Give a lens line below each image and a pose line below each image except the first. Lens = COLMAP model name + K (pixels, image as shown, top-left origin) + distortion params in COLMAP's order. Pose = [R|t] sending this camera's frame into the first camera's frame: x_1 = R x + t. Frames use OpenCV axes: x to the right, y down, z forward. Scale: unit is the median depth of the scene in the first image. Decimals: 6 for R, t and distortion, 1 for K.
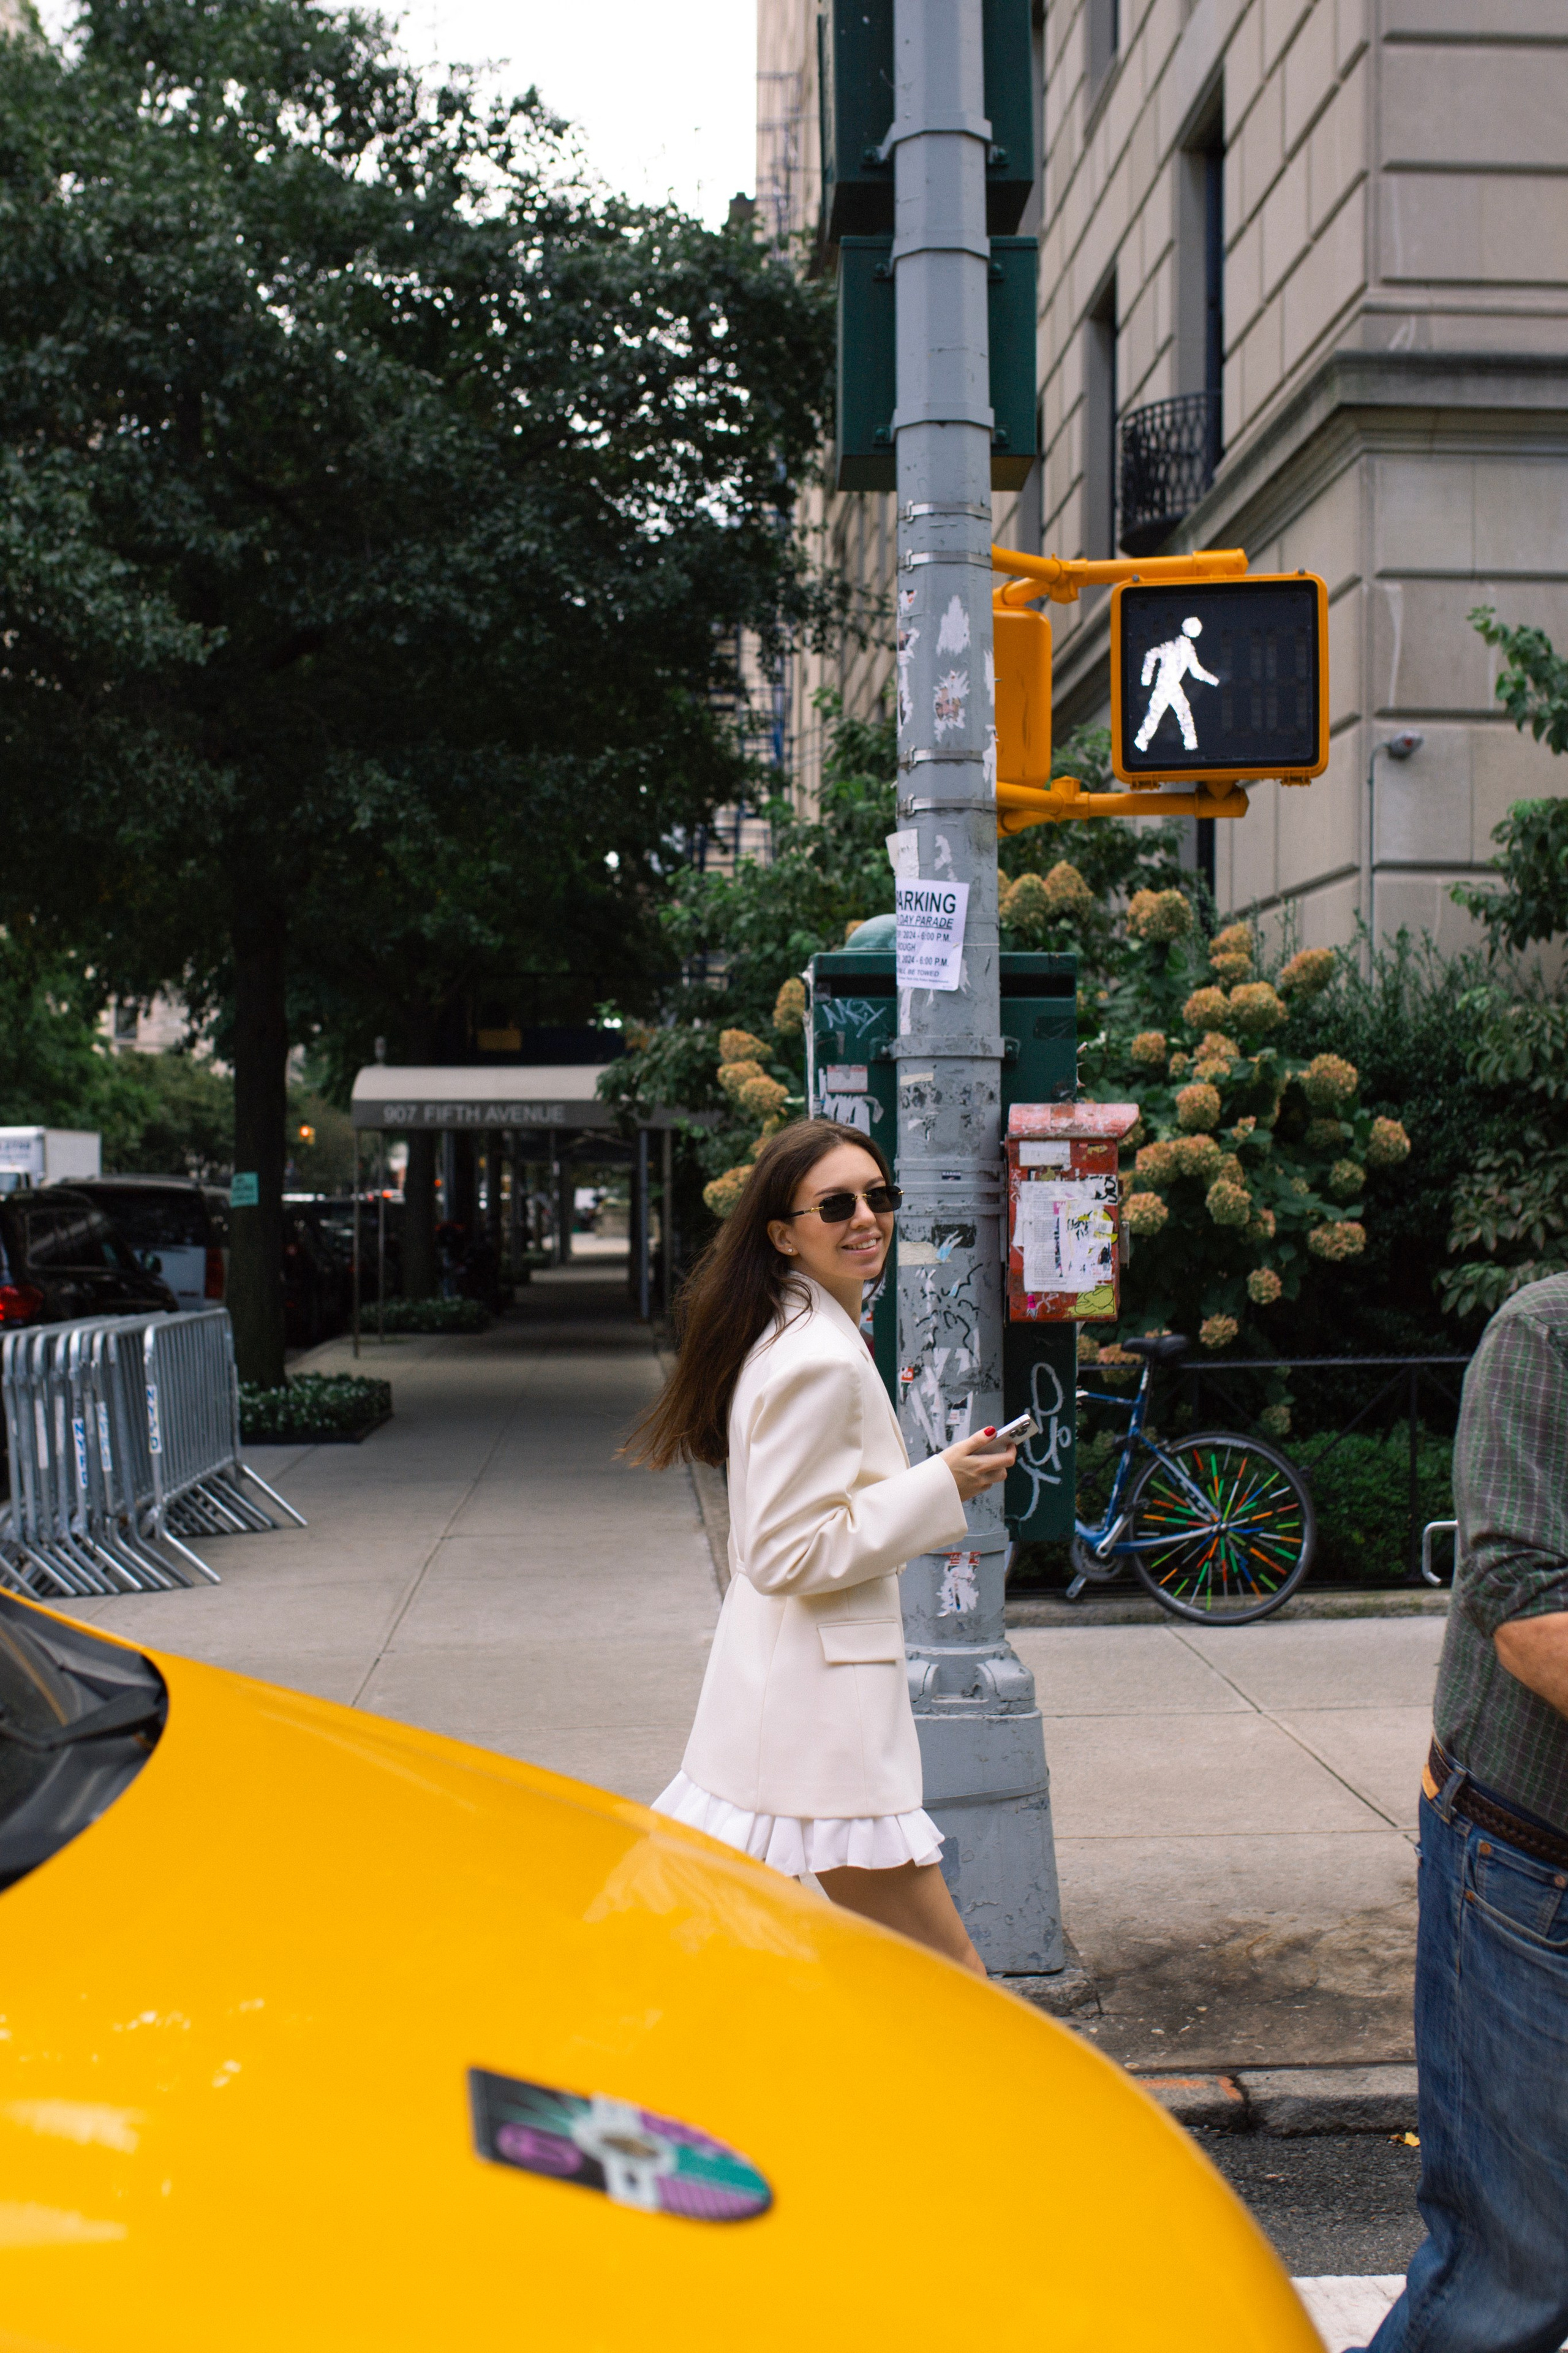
lens RADIAL K [[2815.1, 0, 784.0], [0, 2815.1, 1176.5], [0, 0, 1]] dist [-0.064397, 0.071615]
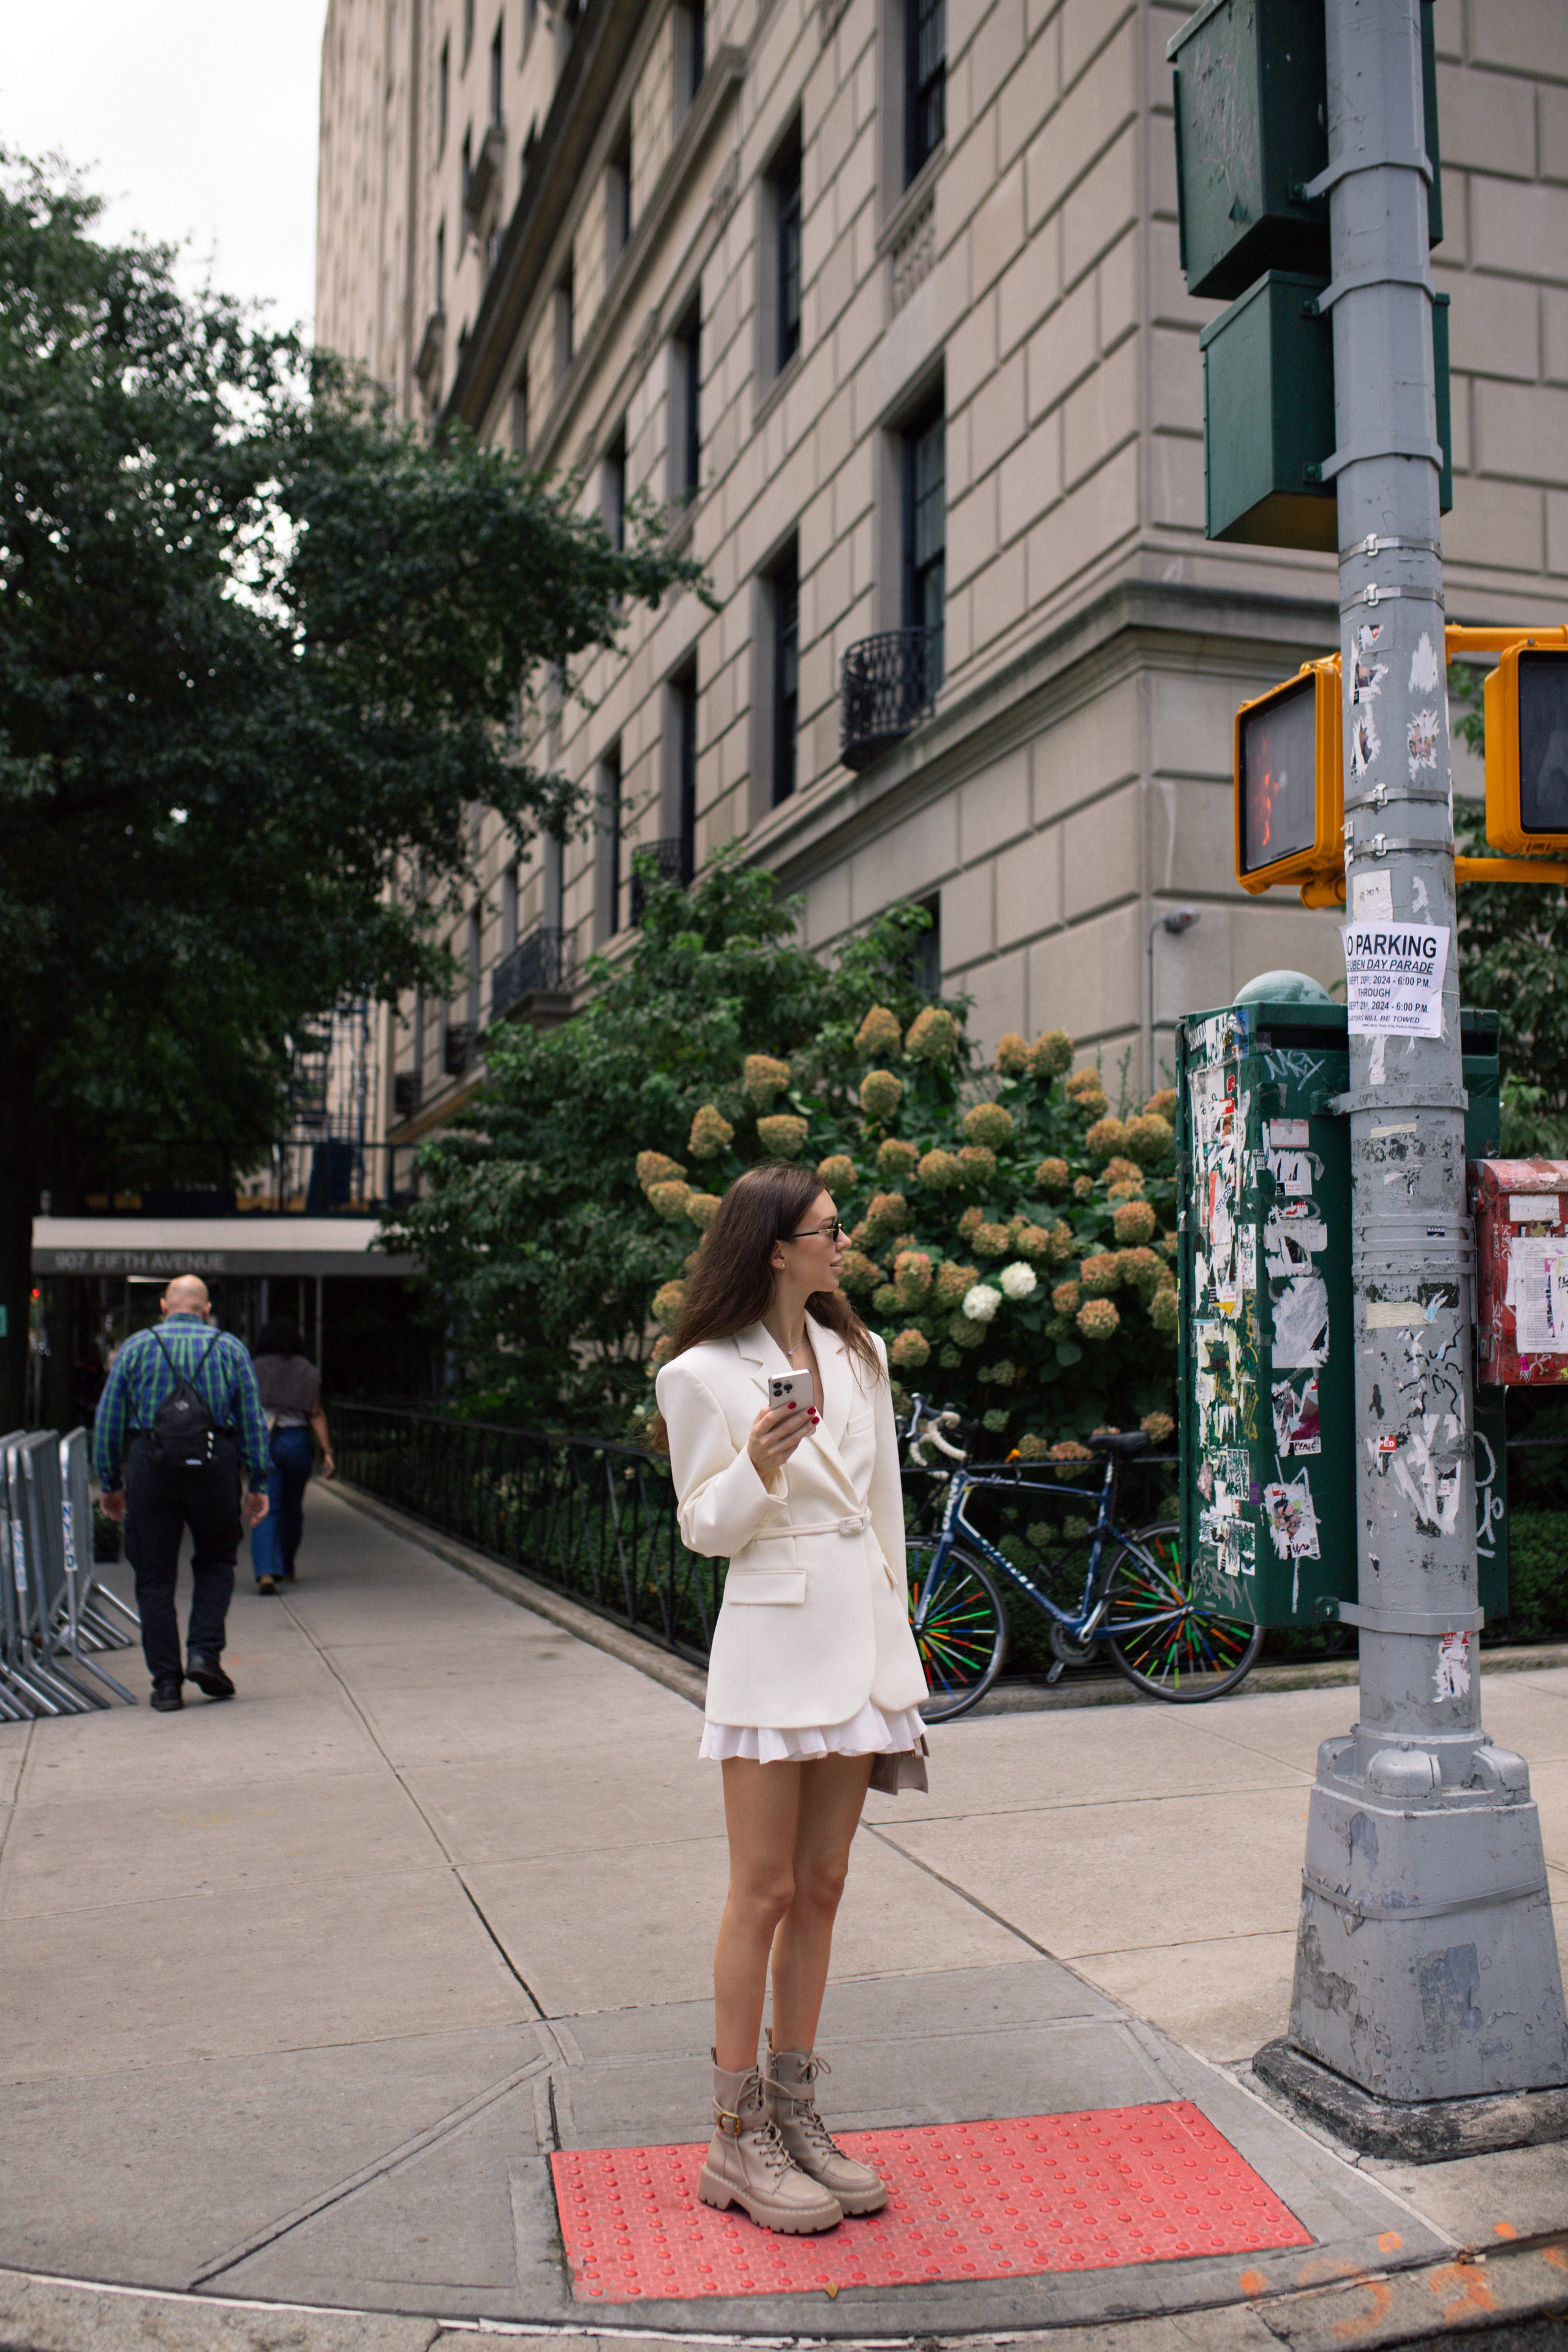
lens RADIAL K [[2304.4, 0, 875.3], [0, 2304.4, 1174.7], [0, 0, 1]] dist [-0.071625, 0.130837]
pose [[0.965963, 0.014978, 0.258245, -0.172922], [0.002991, 0.997609, -0.069050, 0.017845], [-0.258661, 0.067472, 0.963609, 0.161346]]
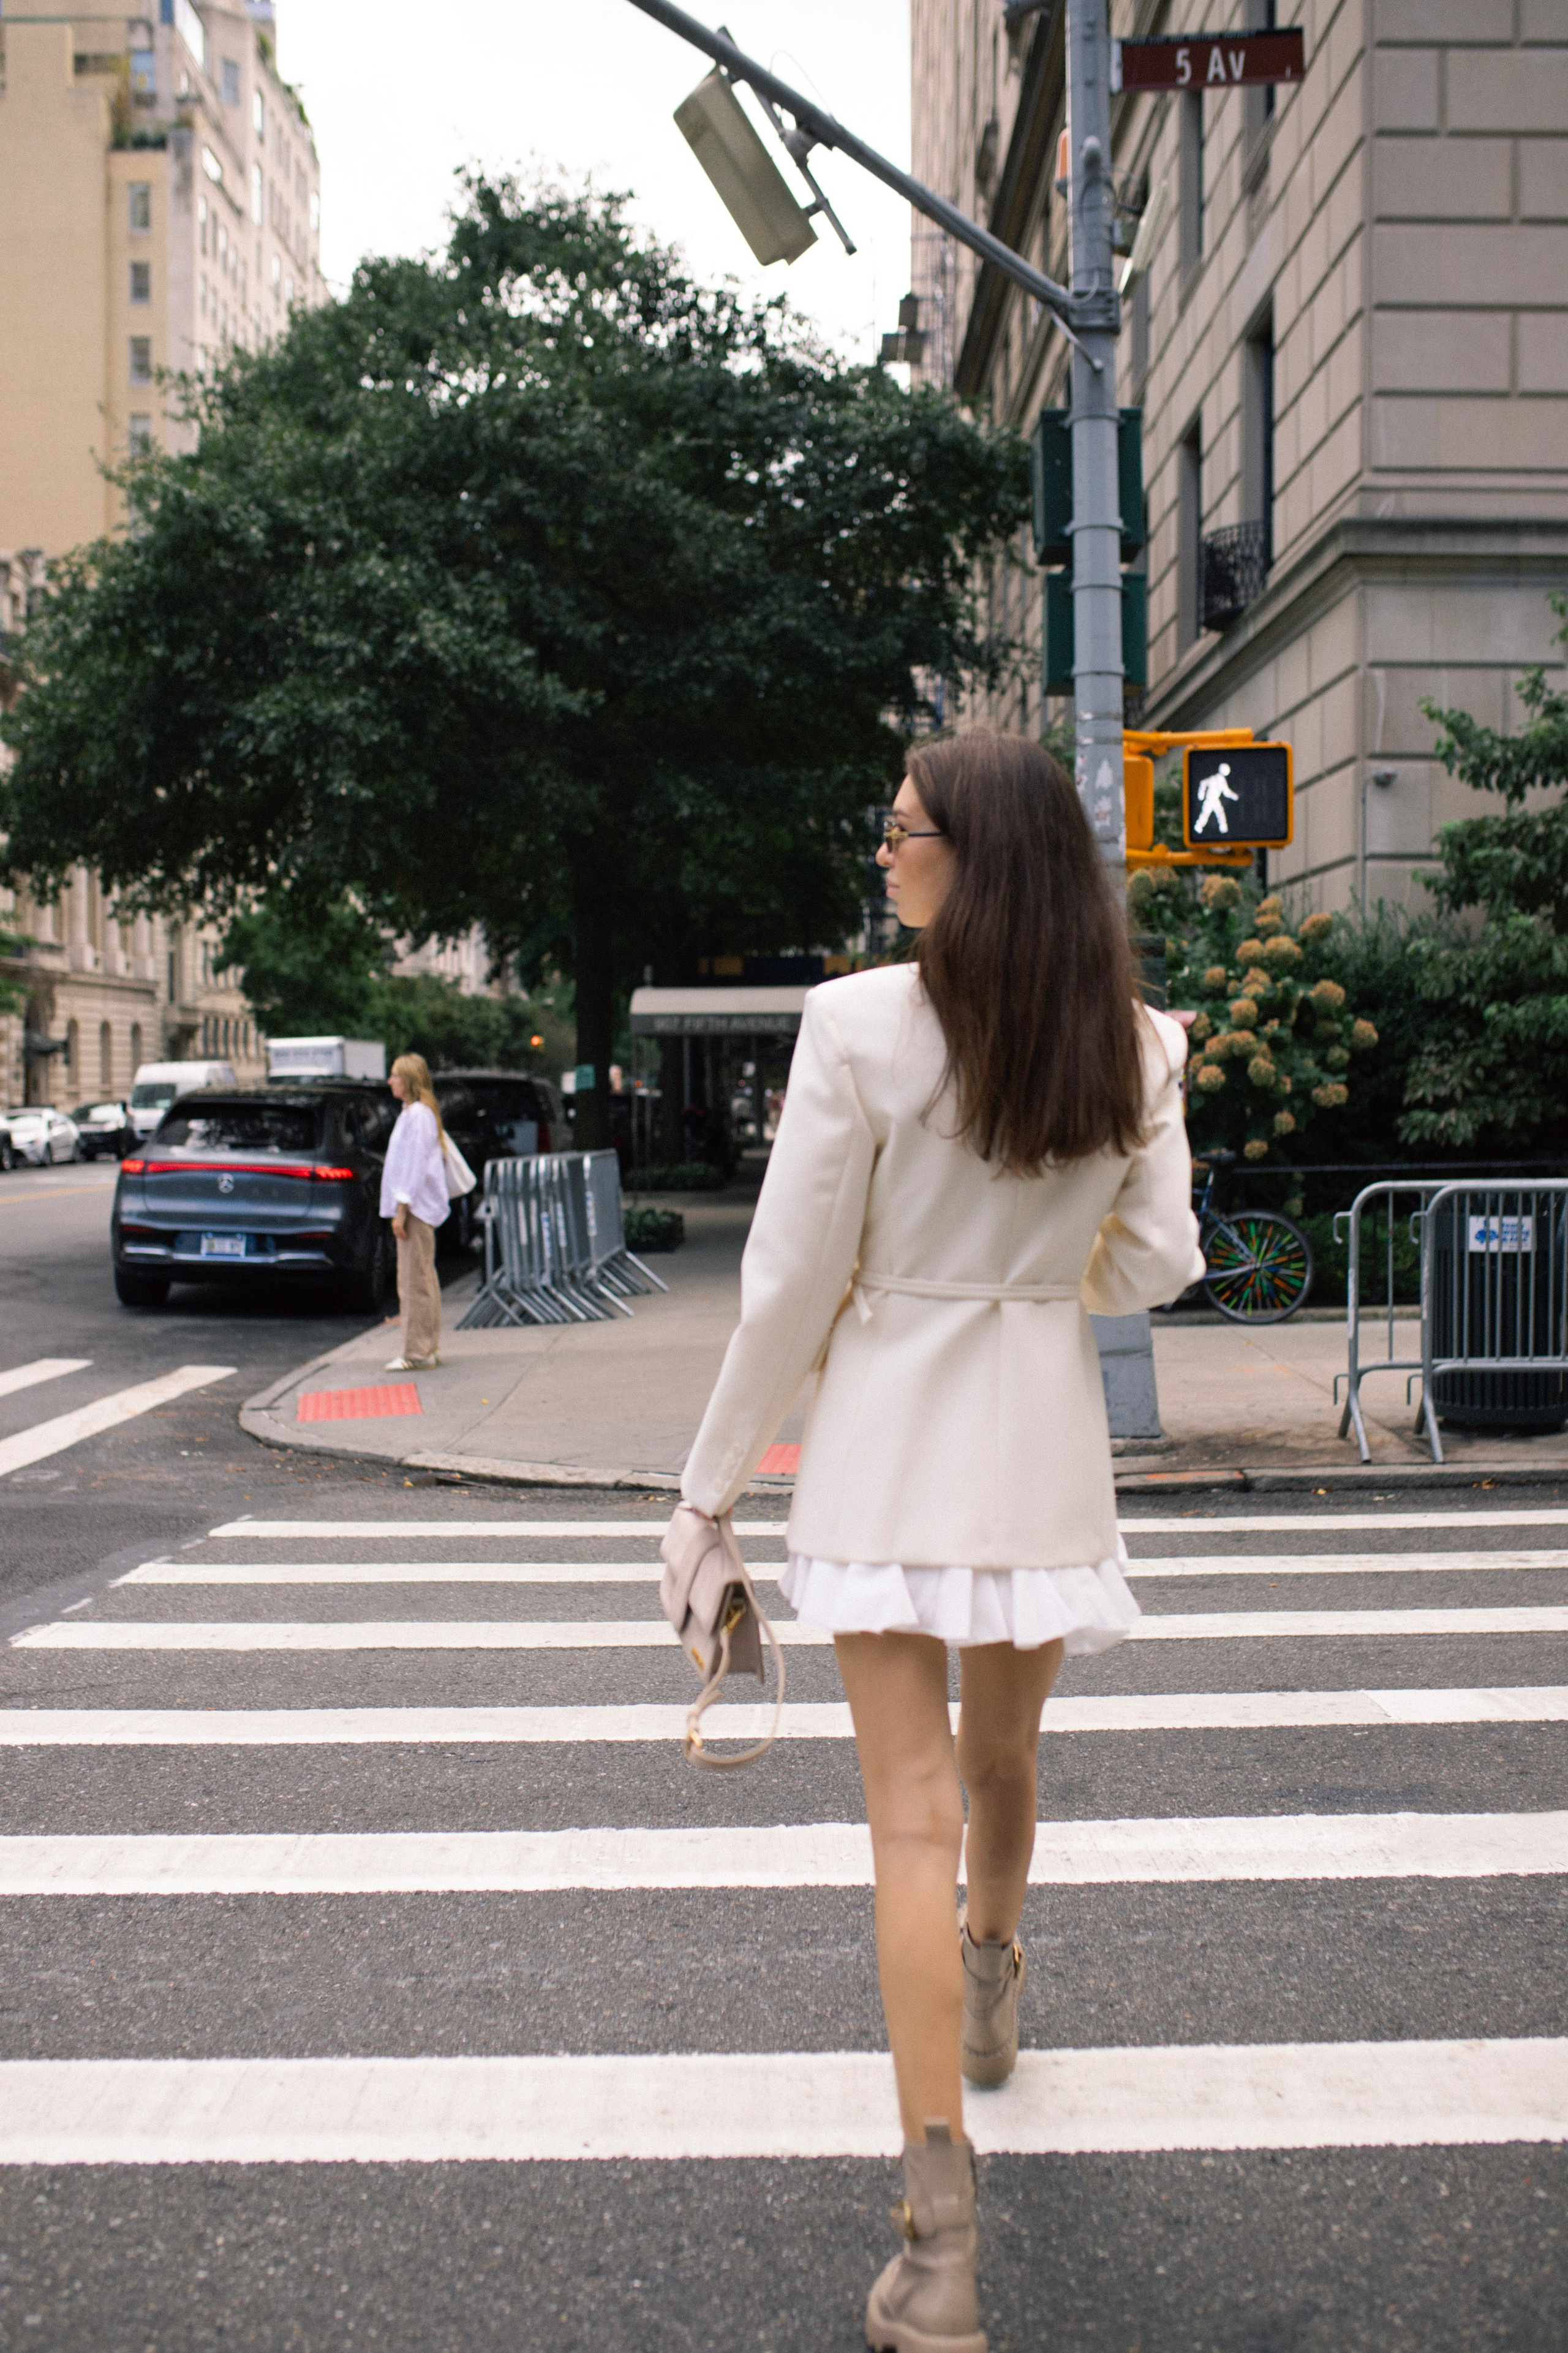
lens RADIAL K [[2428.6, 0, 939.3], [0, 2428.6, 1172.5], [0, 0, 1]] dist [-0.051842, 0.015526]
pose [[0.999975, -0.004850, 0.005071, -0.036635], [0.004652, 0.999253, 0.038375, 0.012122], [-0.005253, -0.038350, 0.999251, -0.401597]]
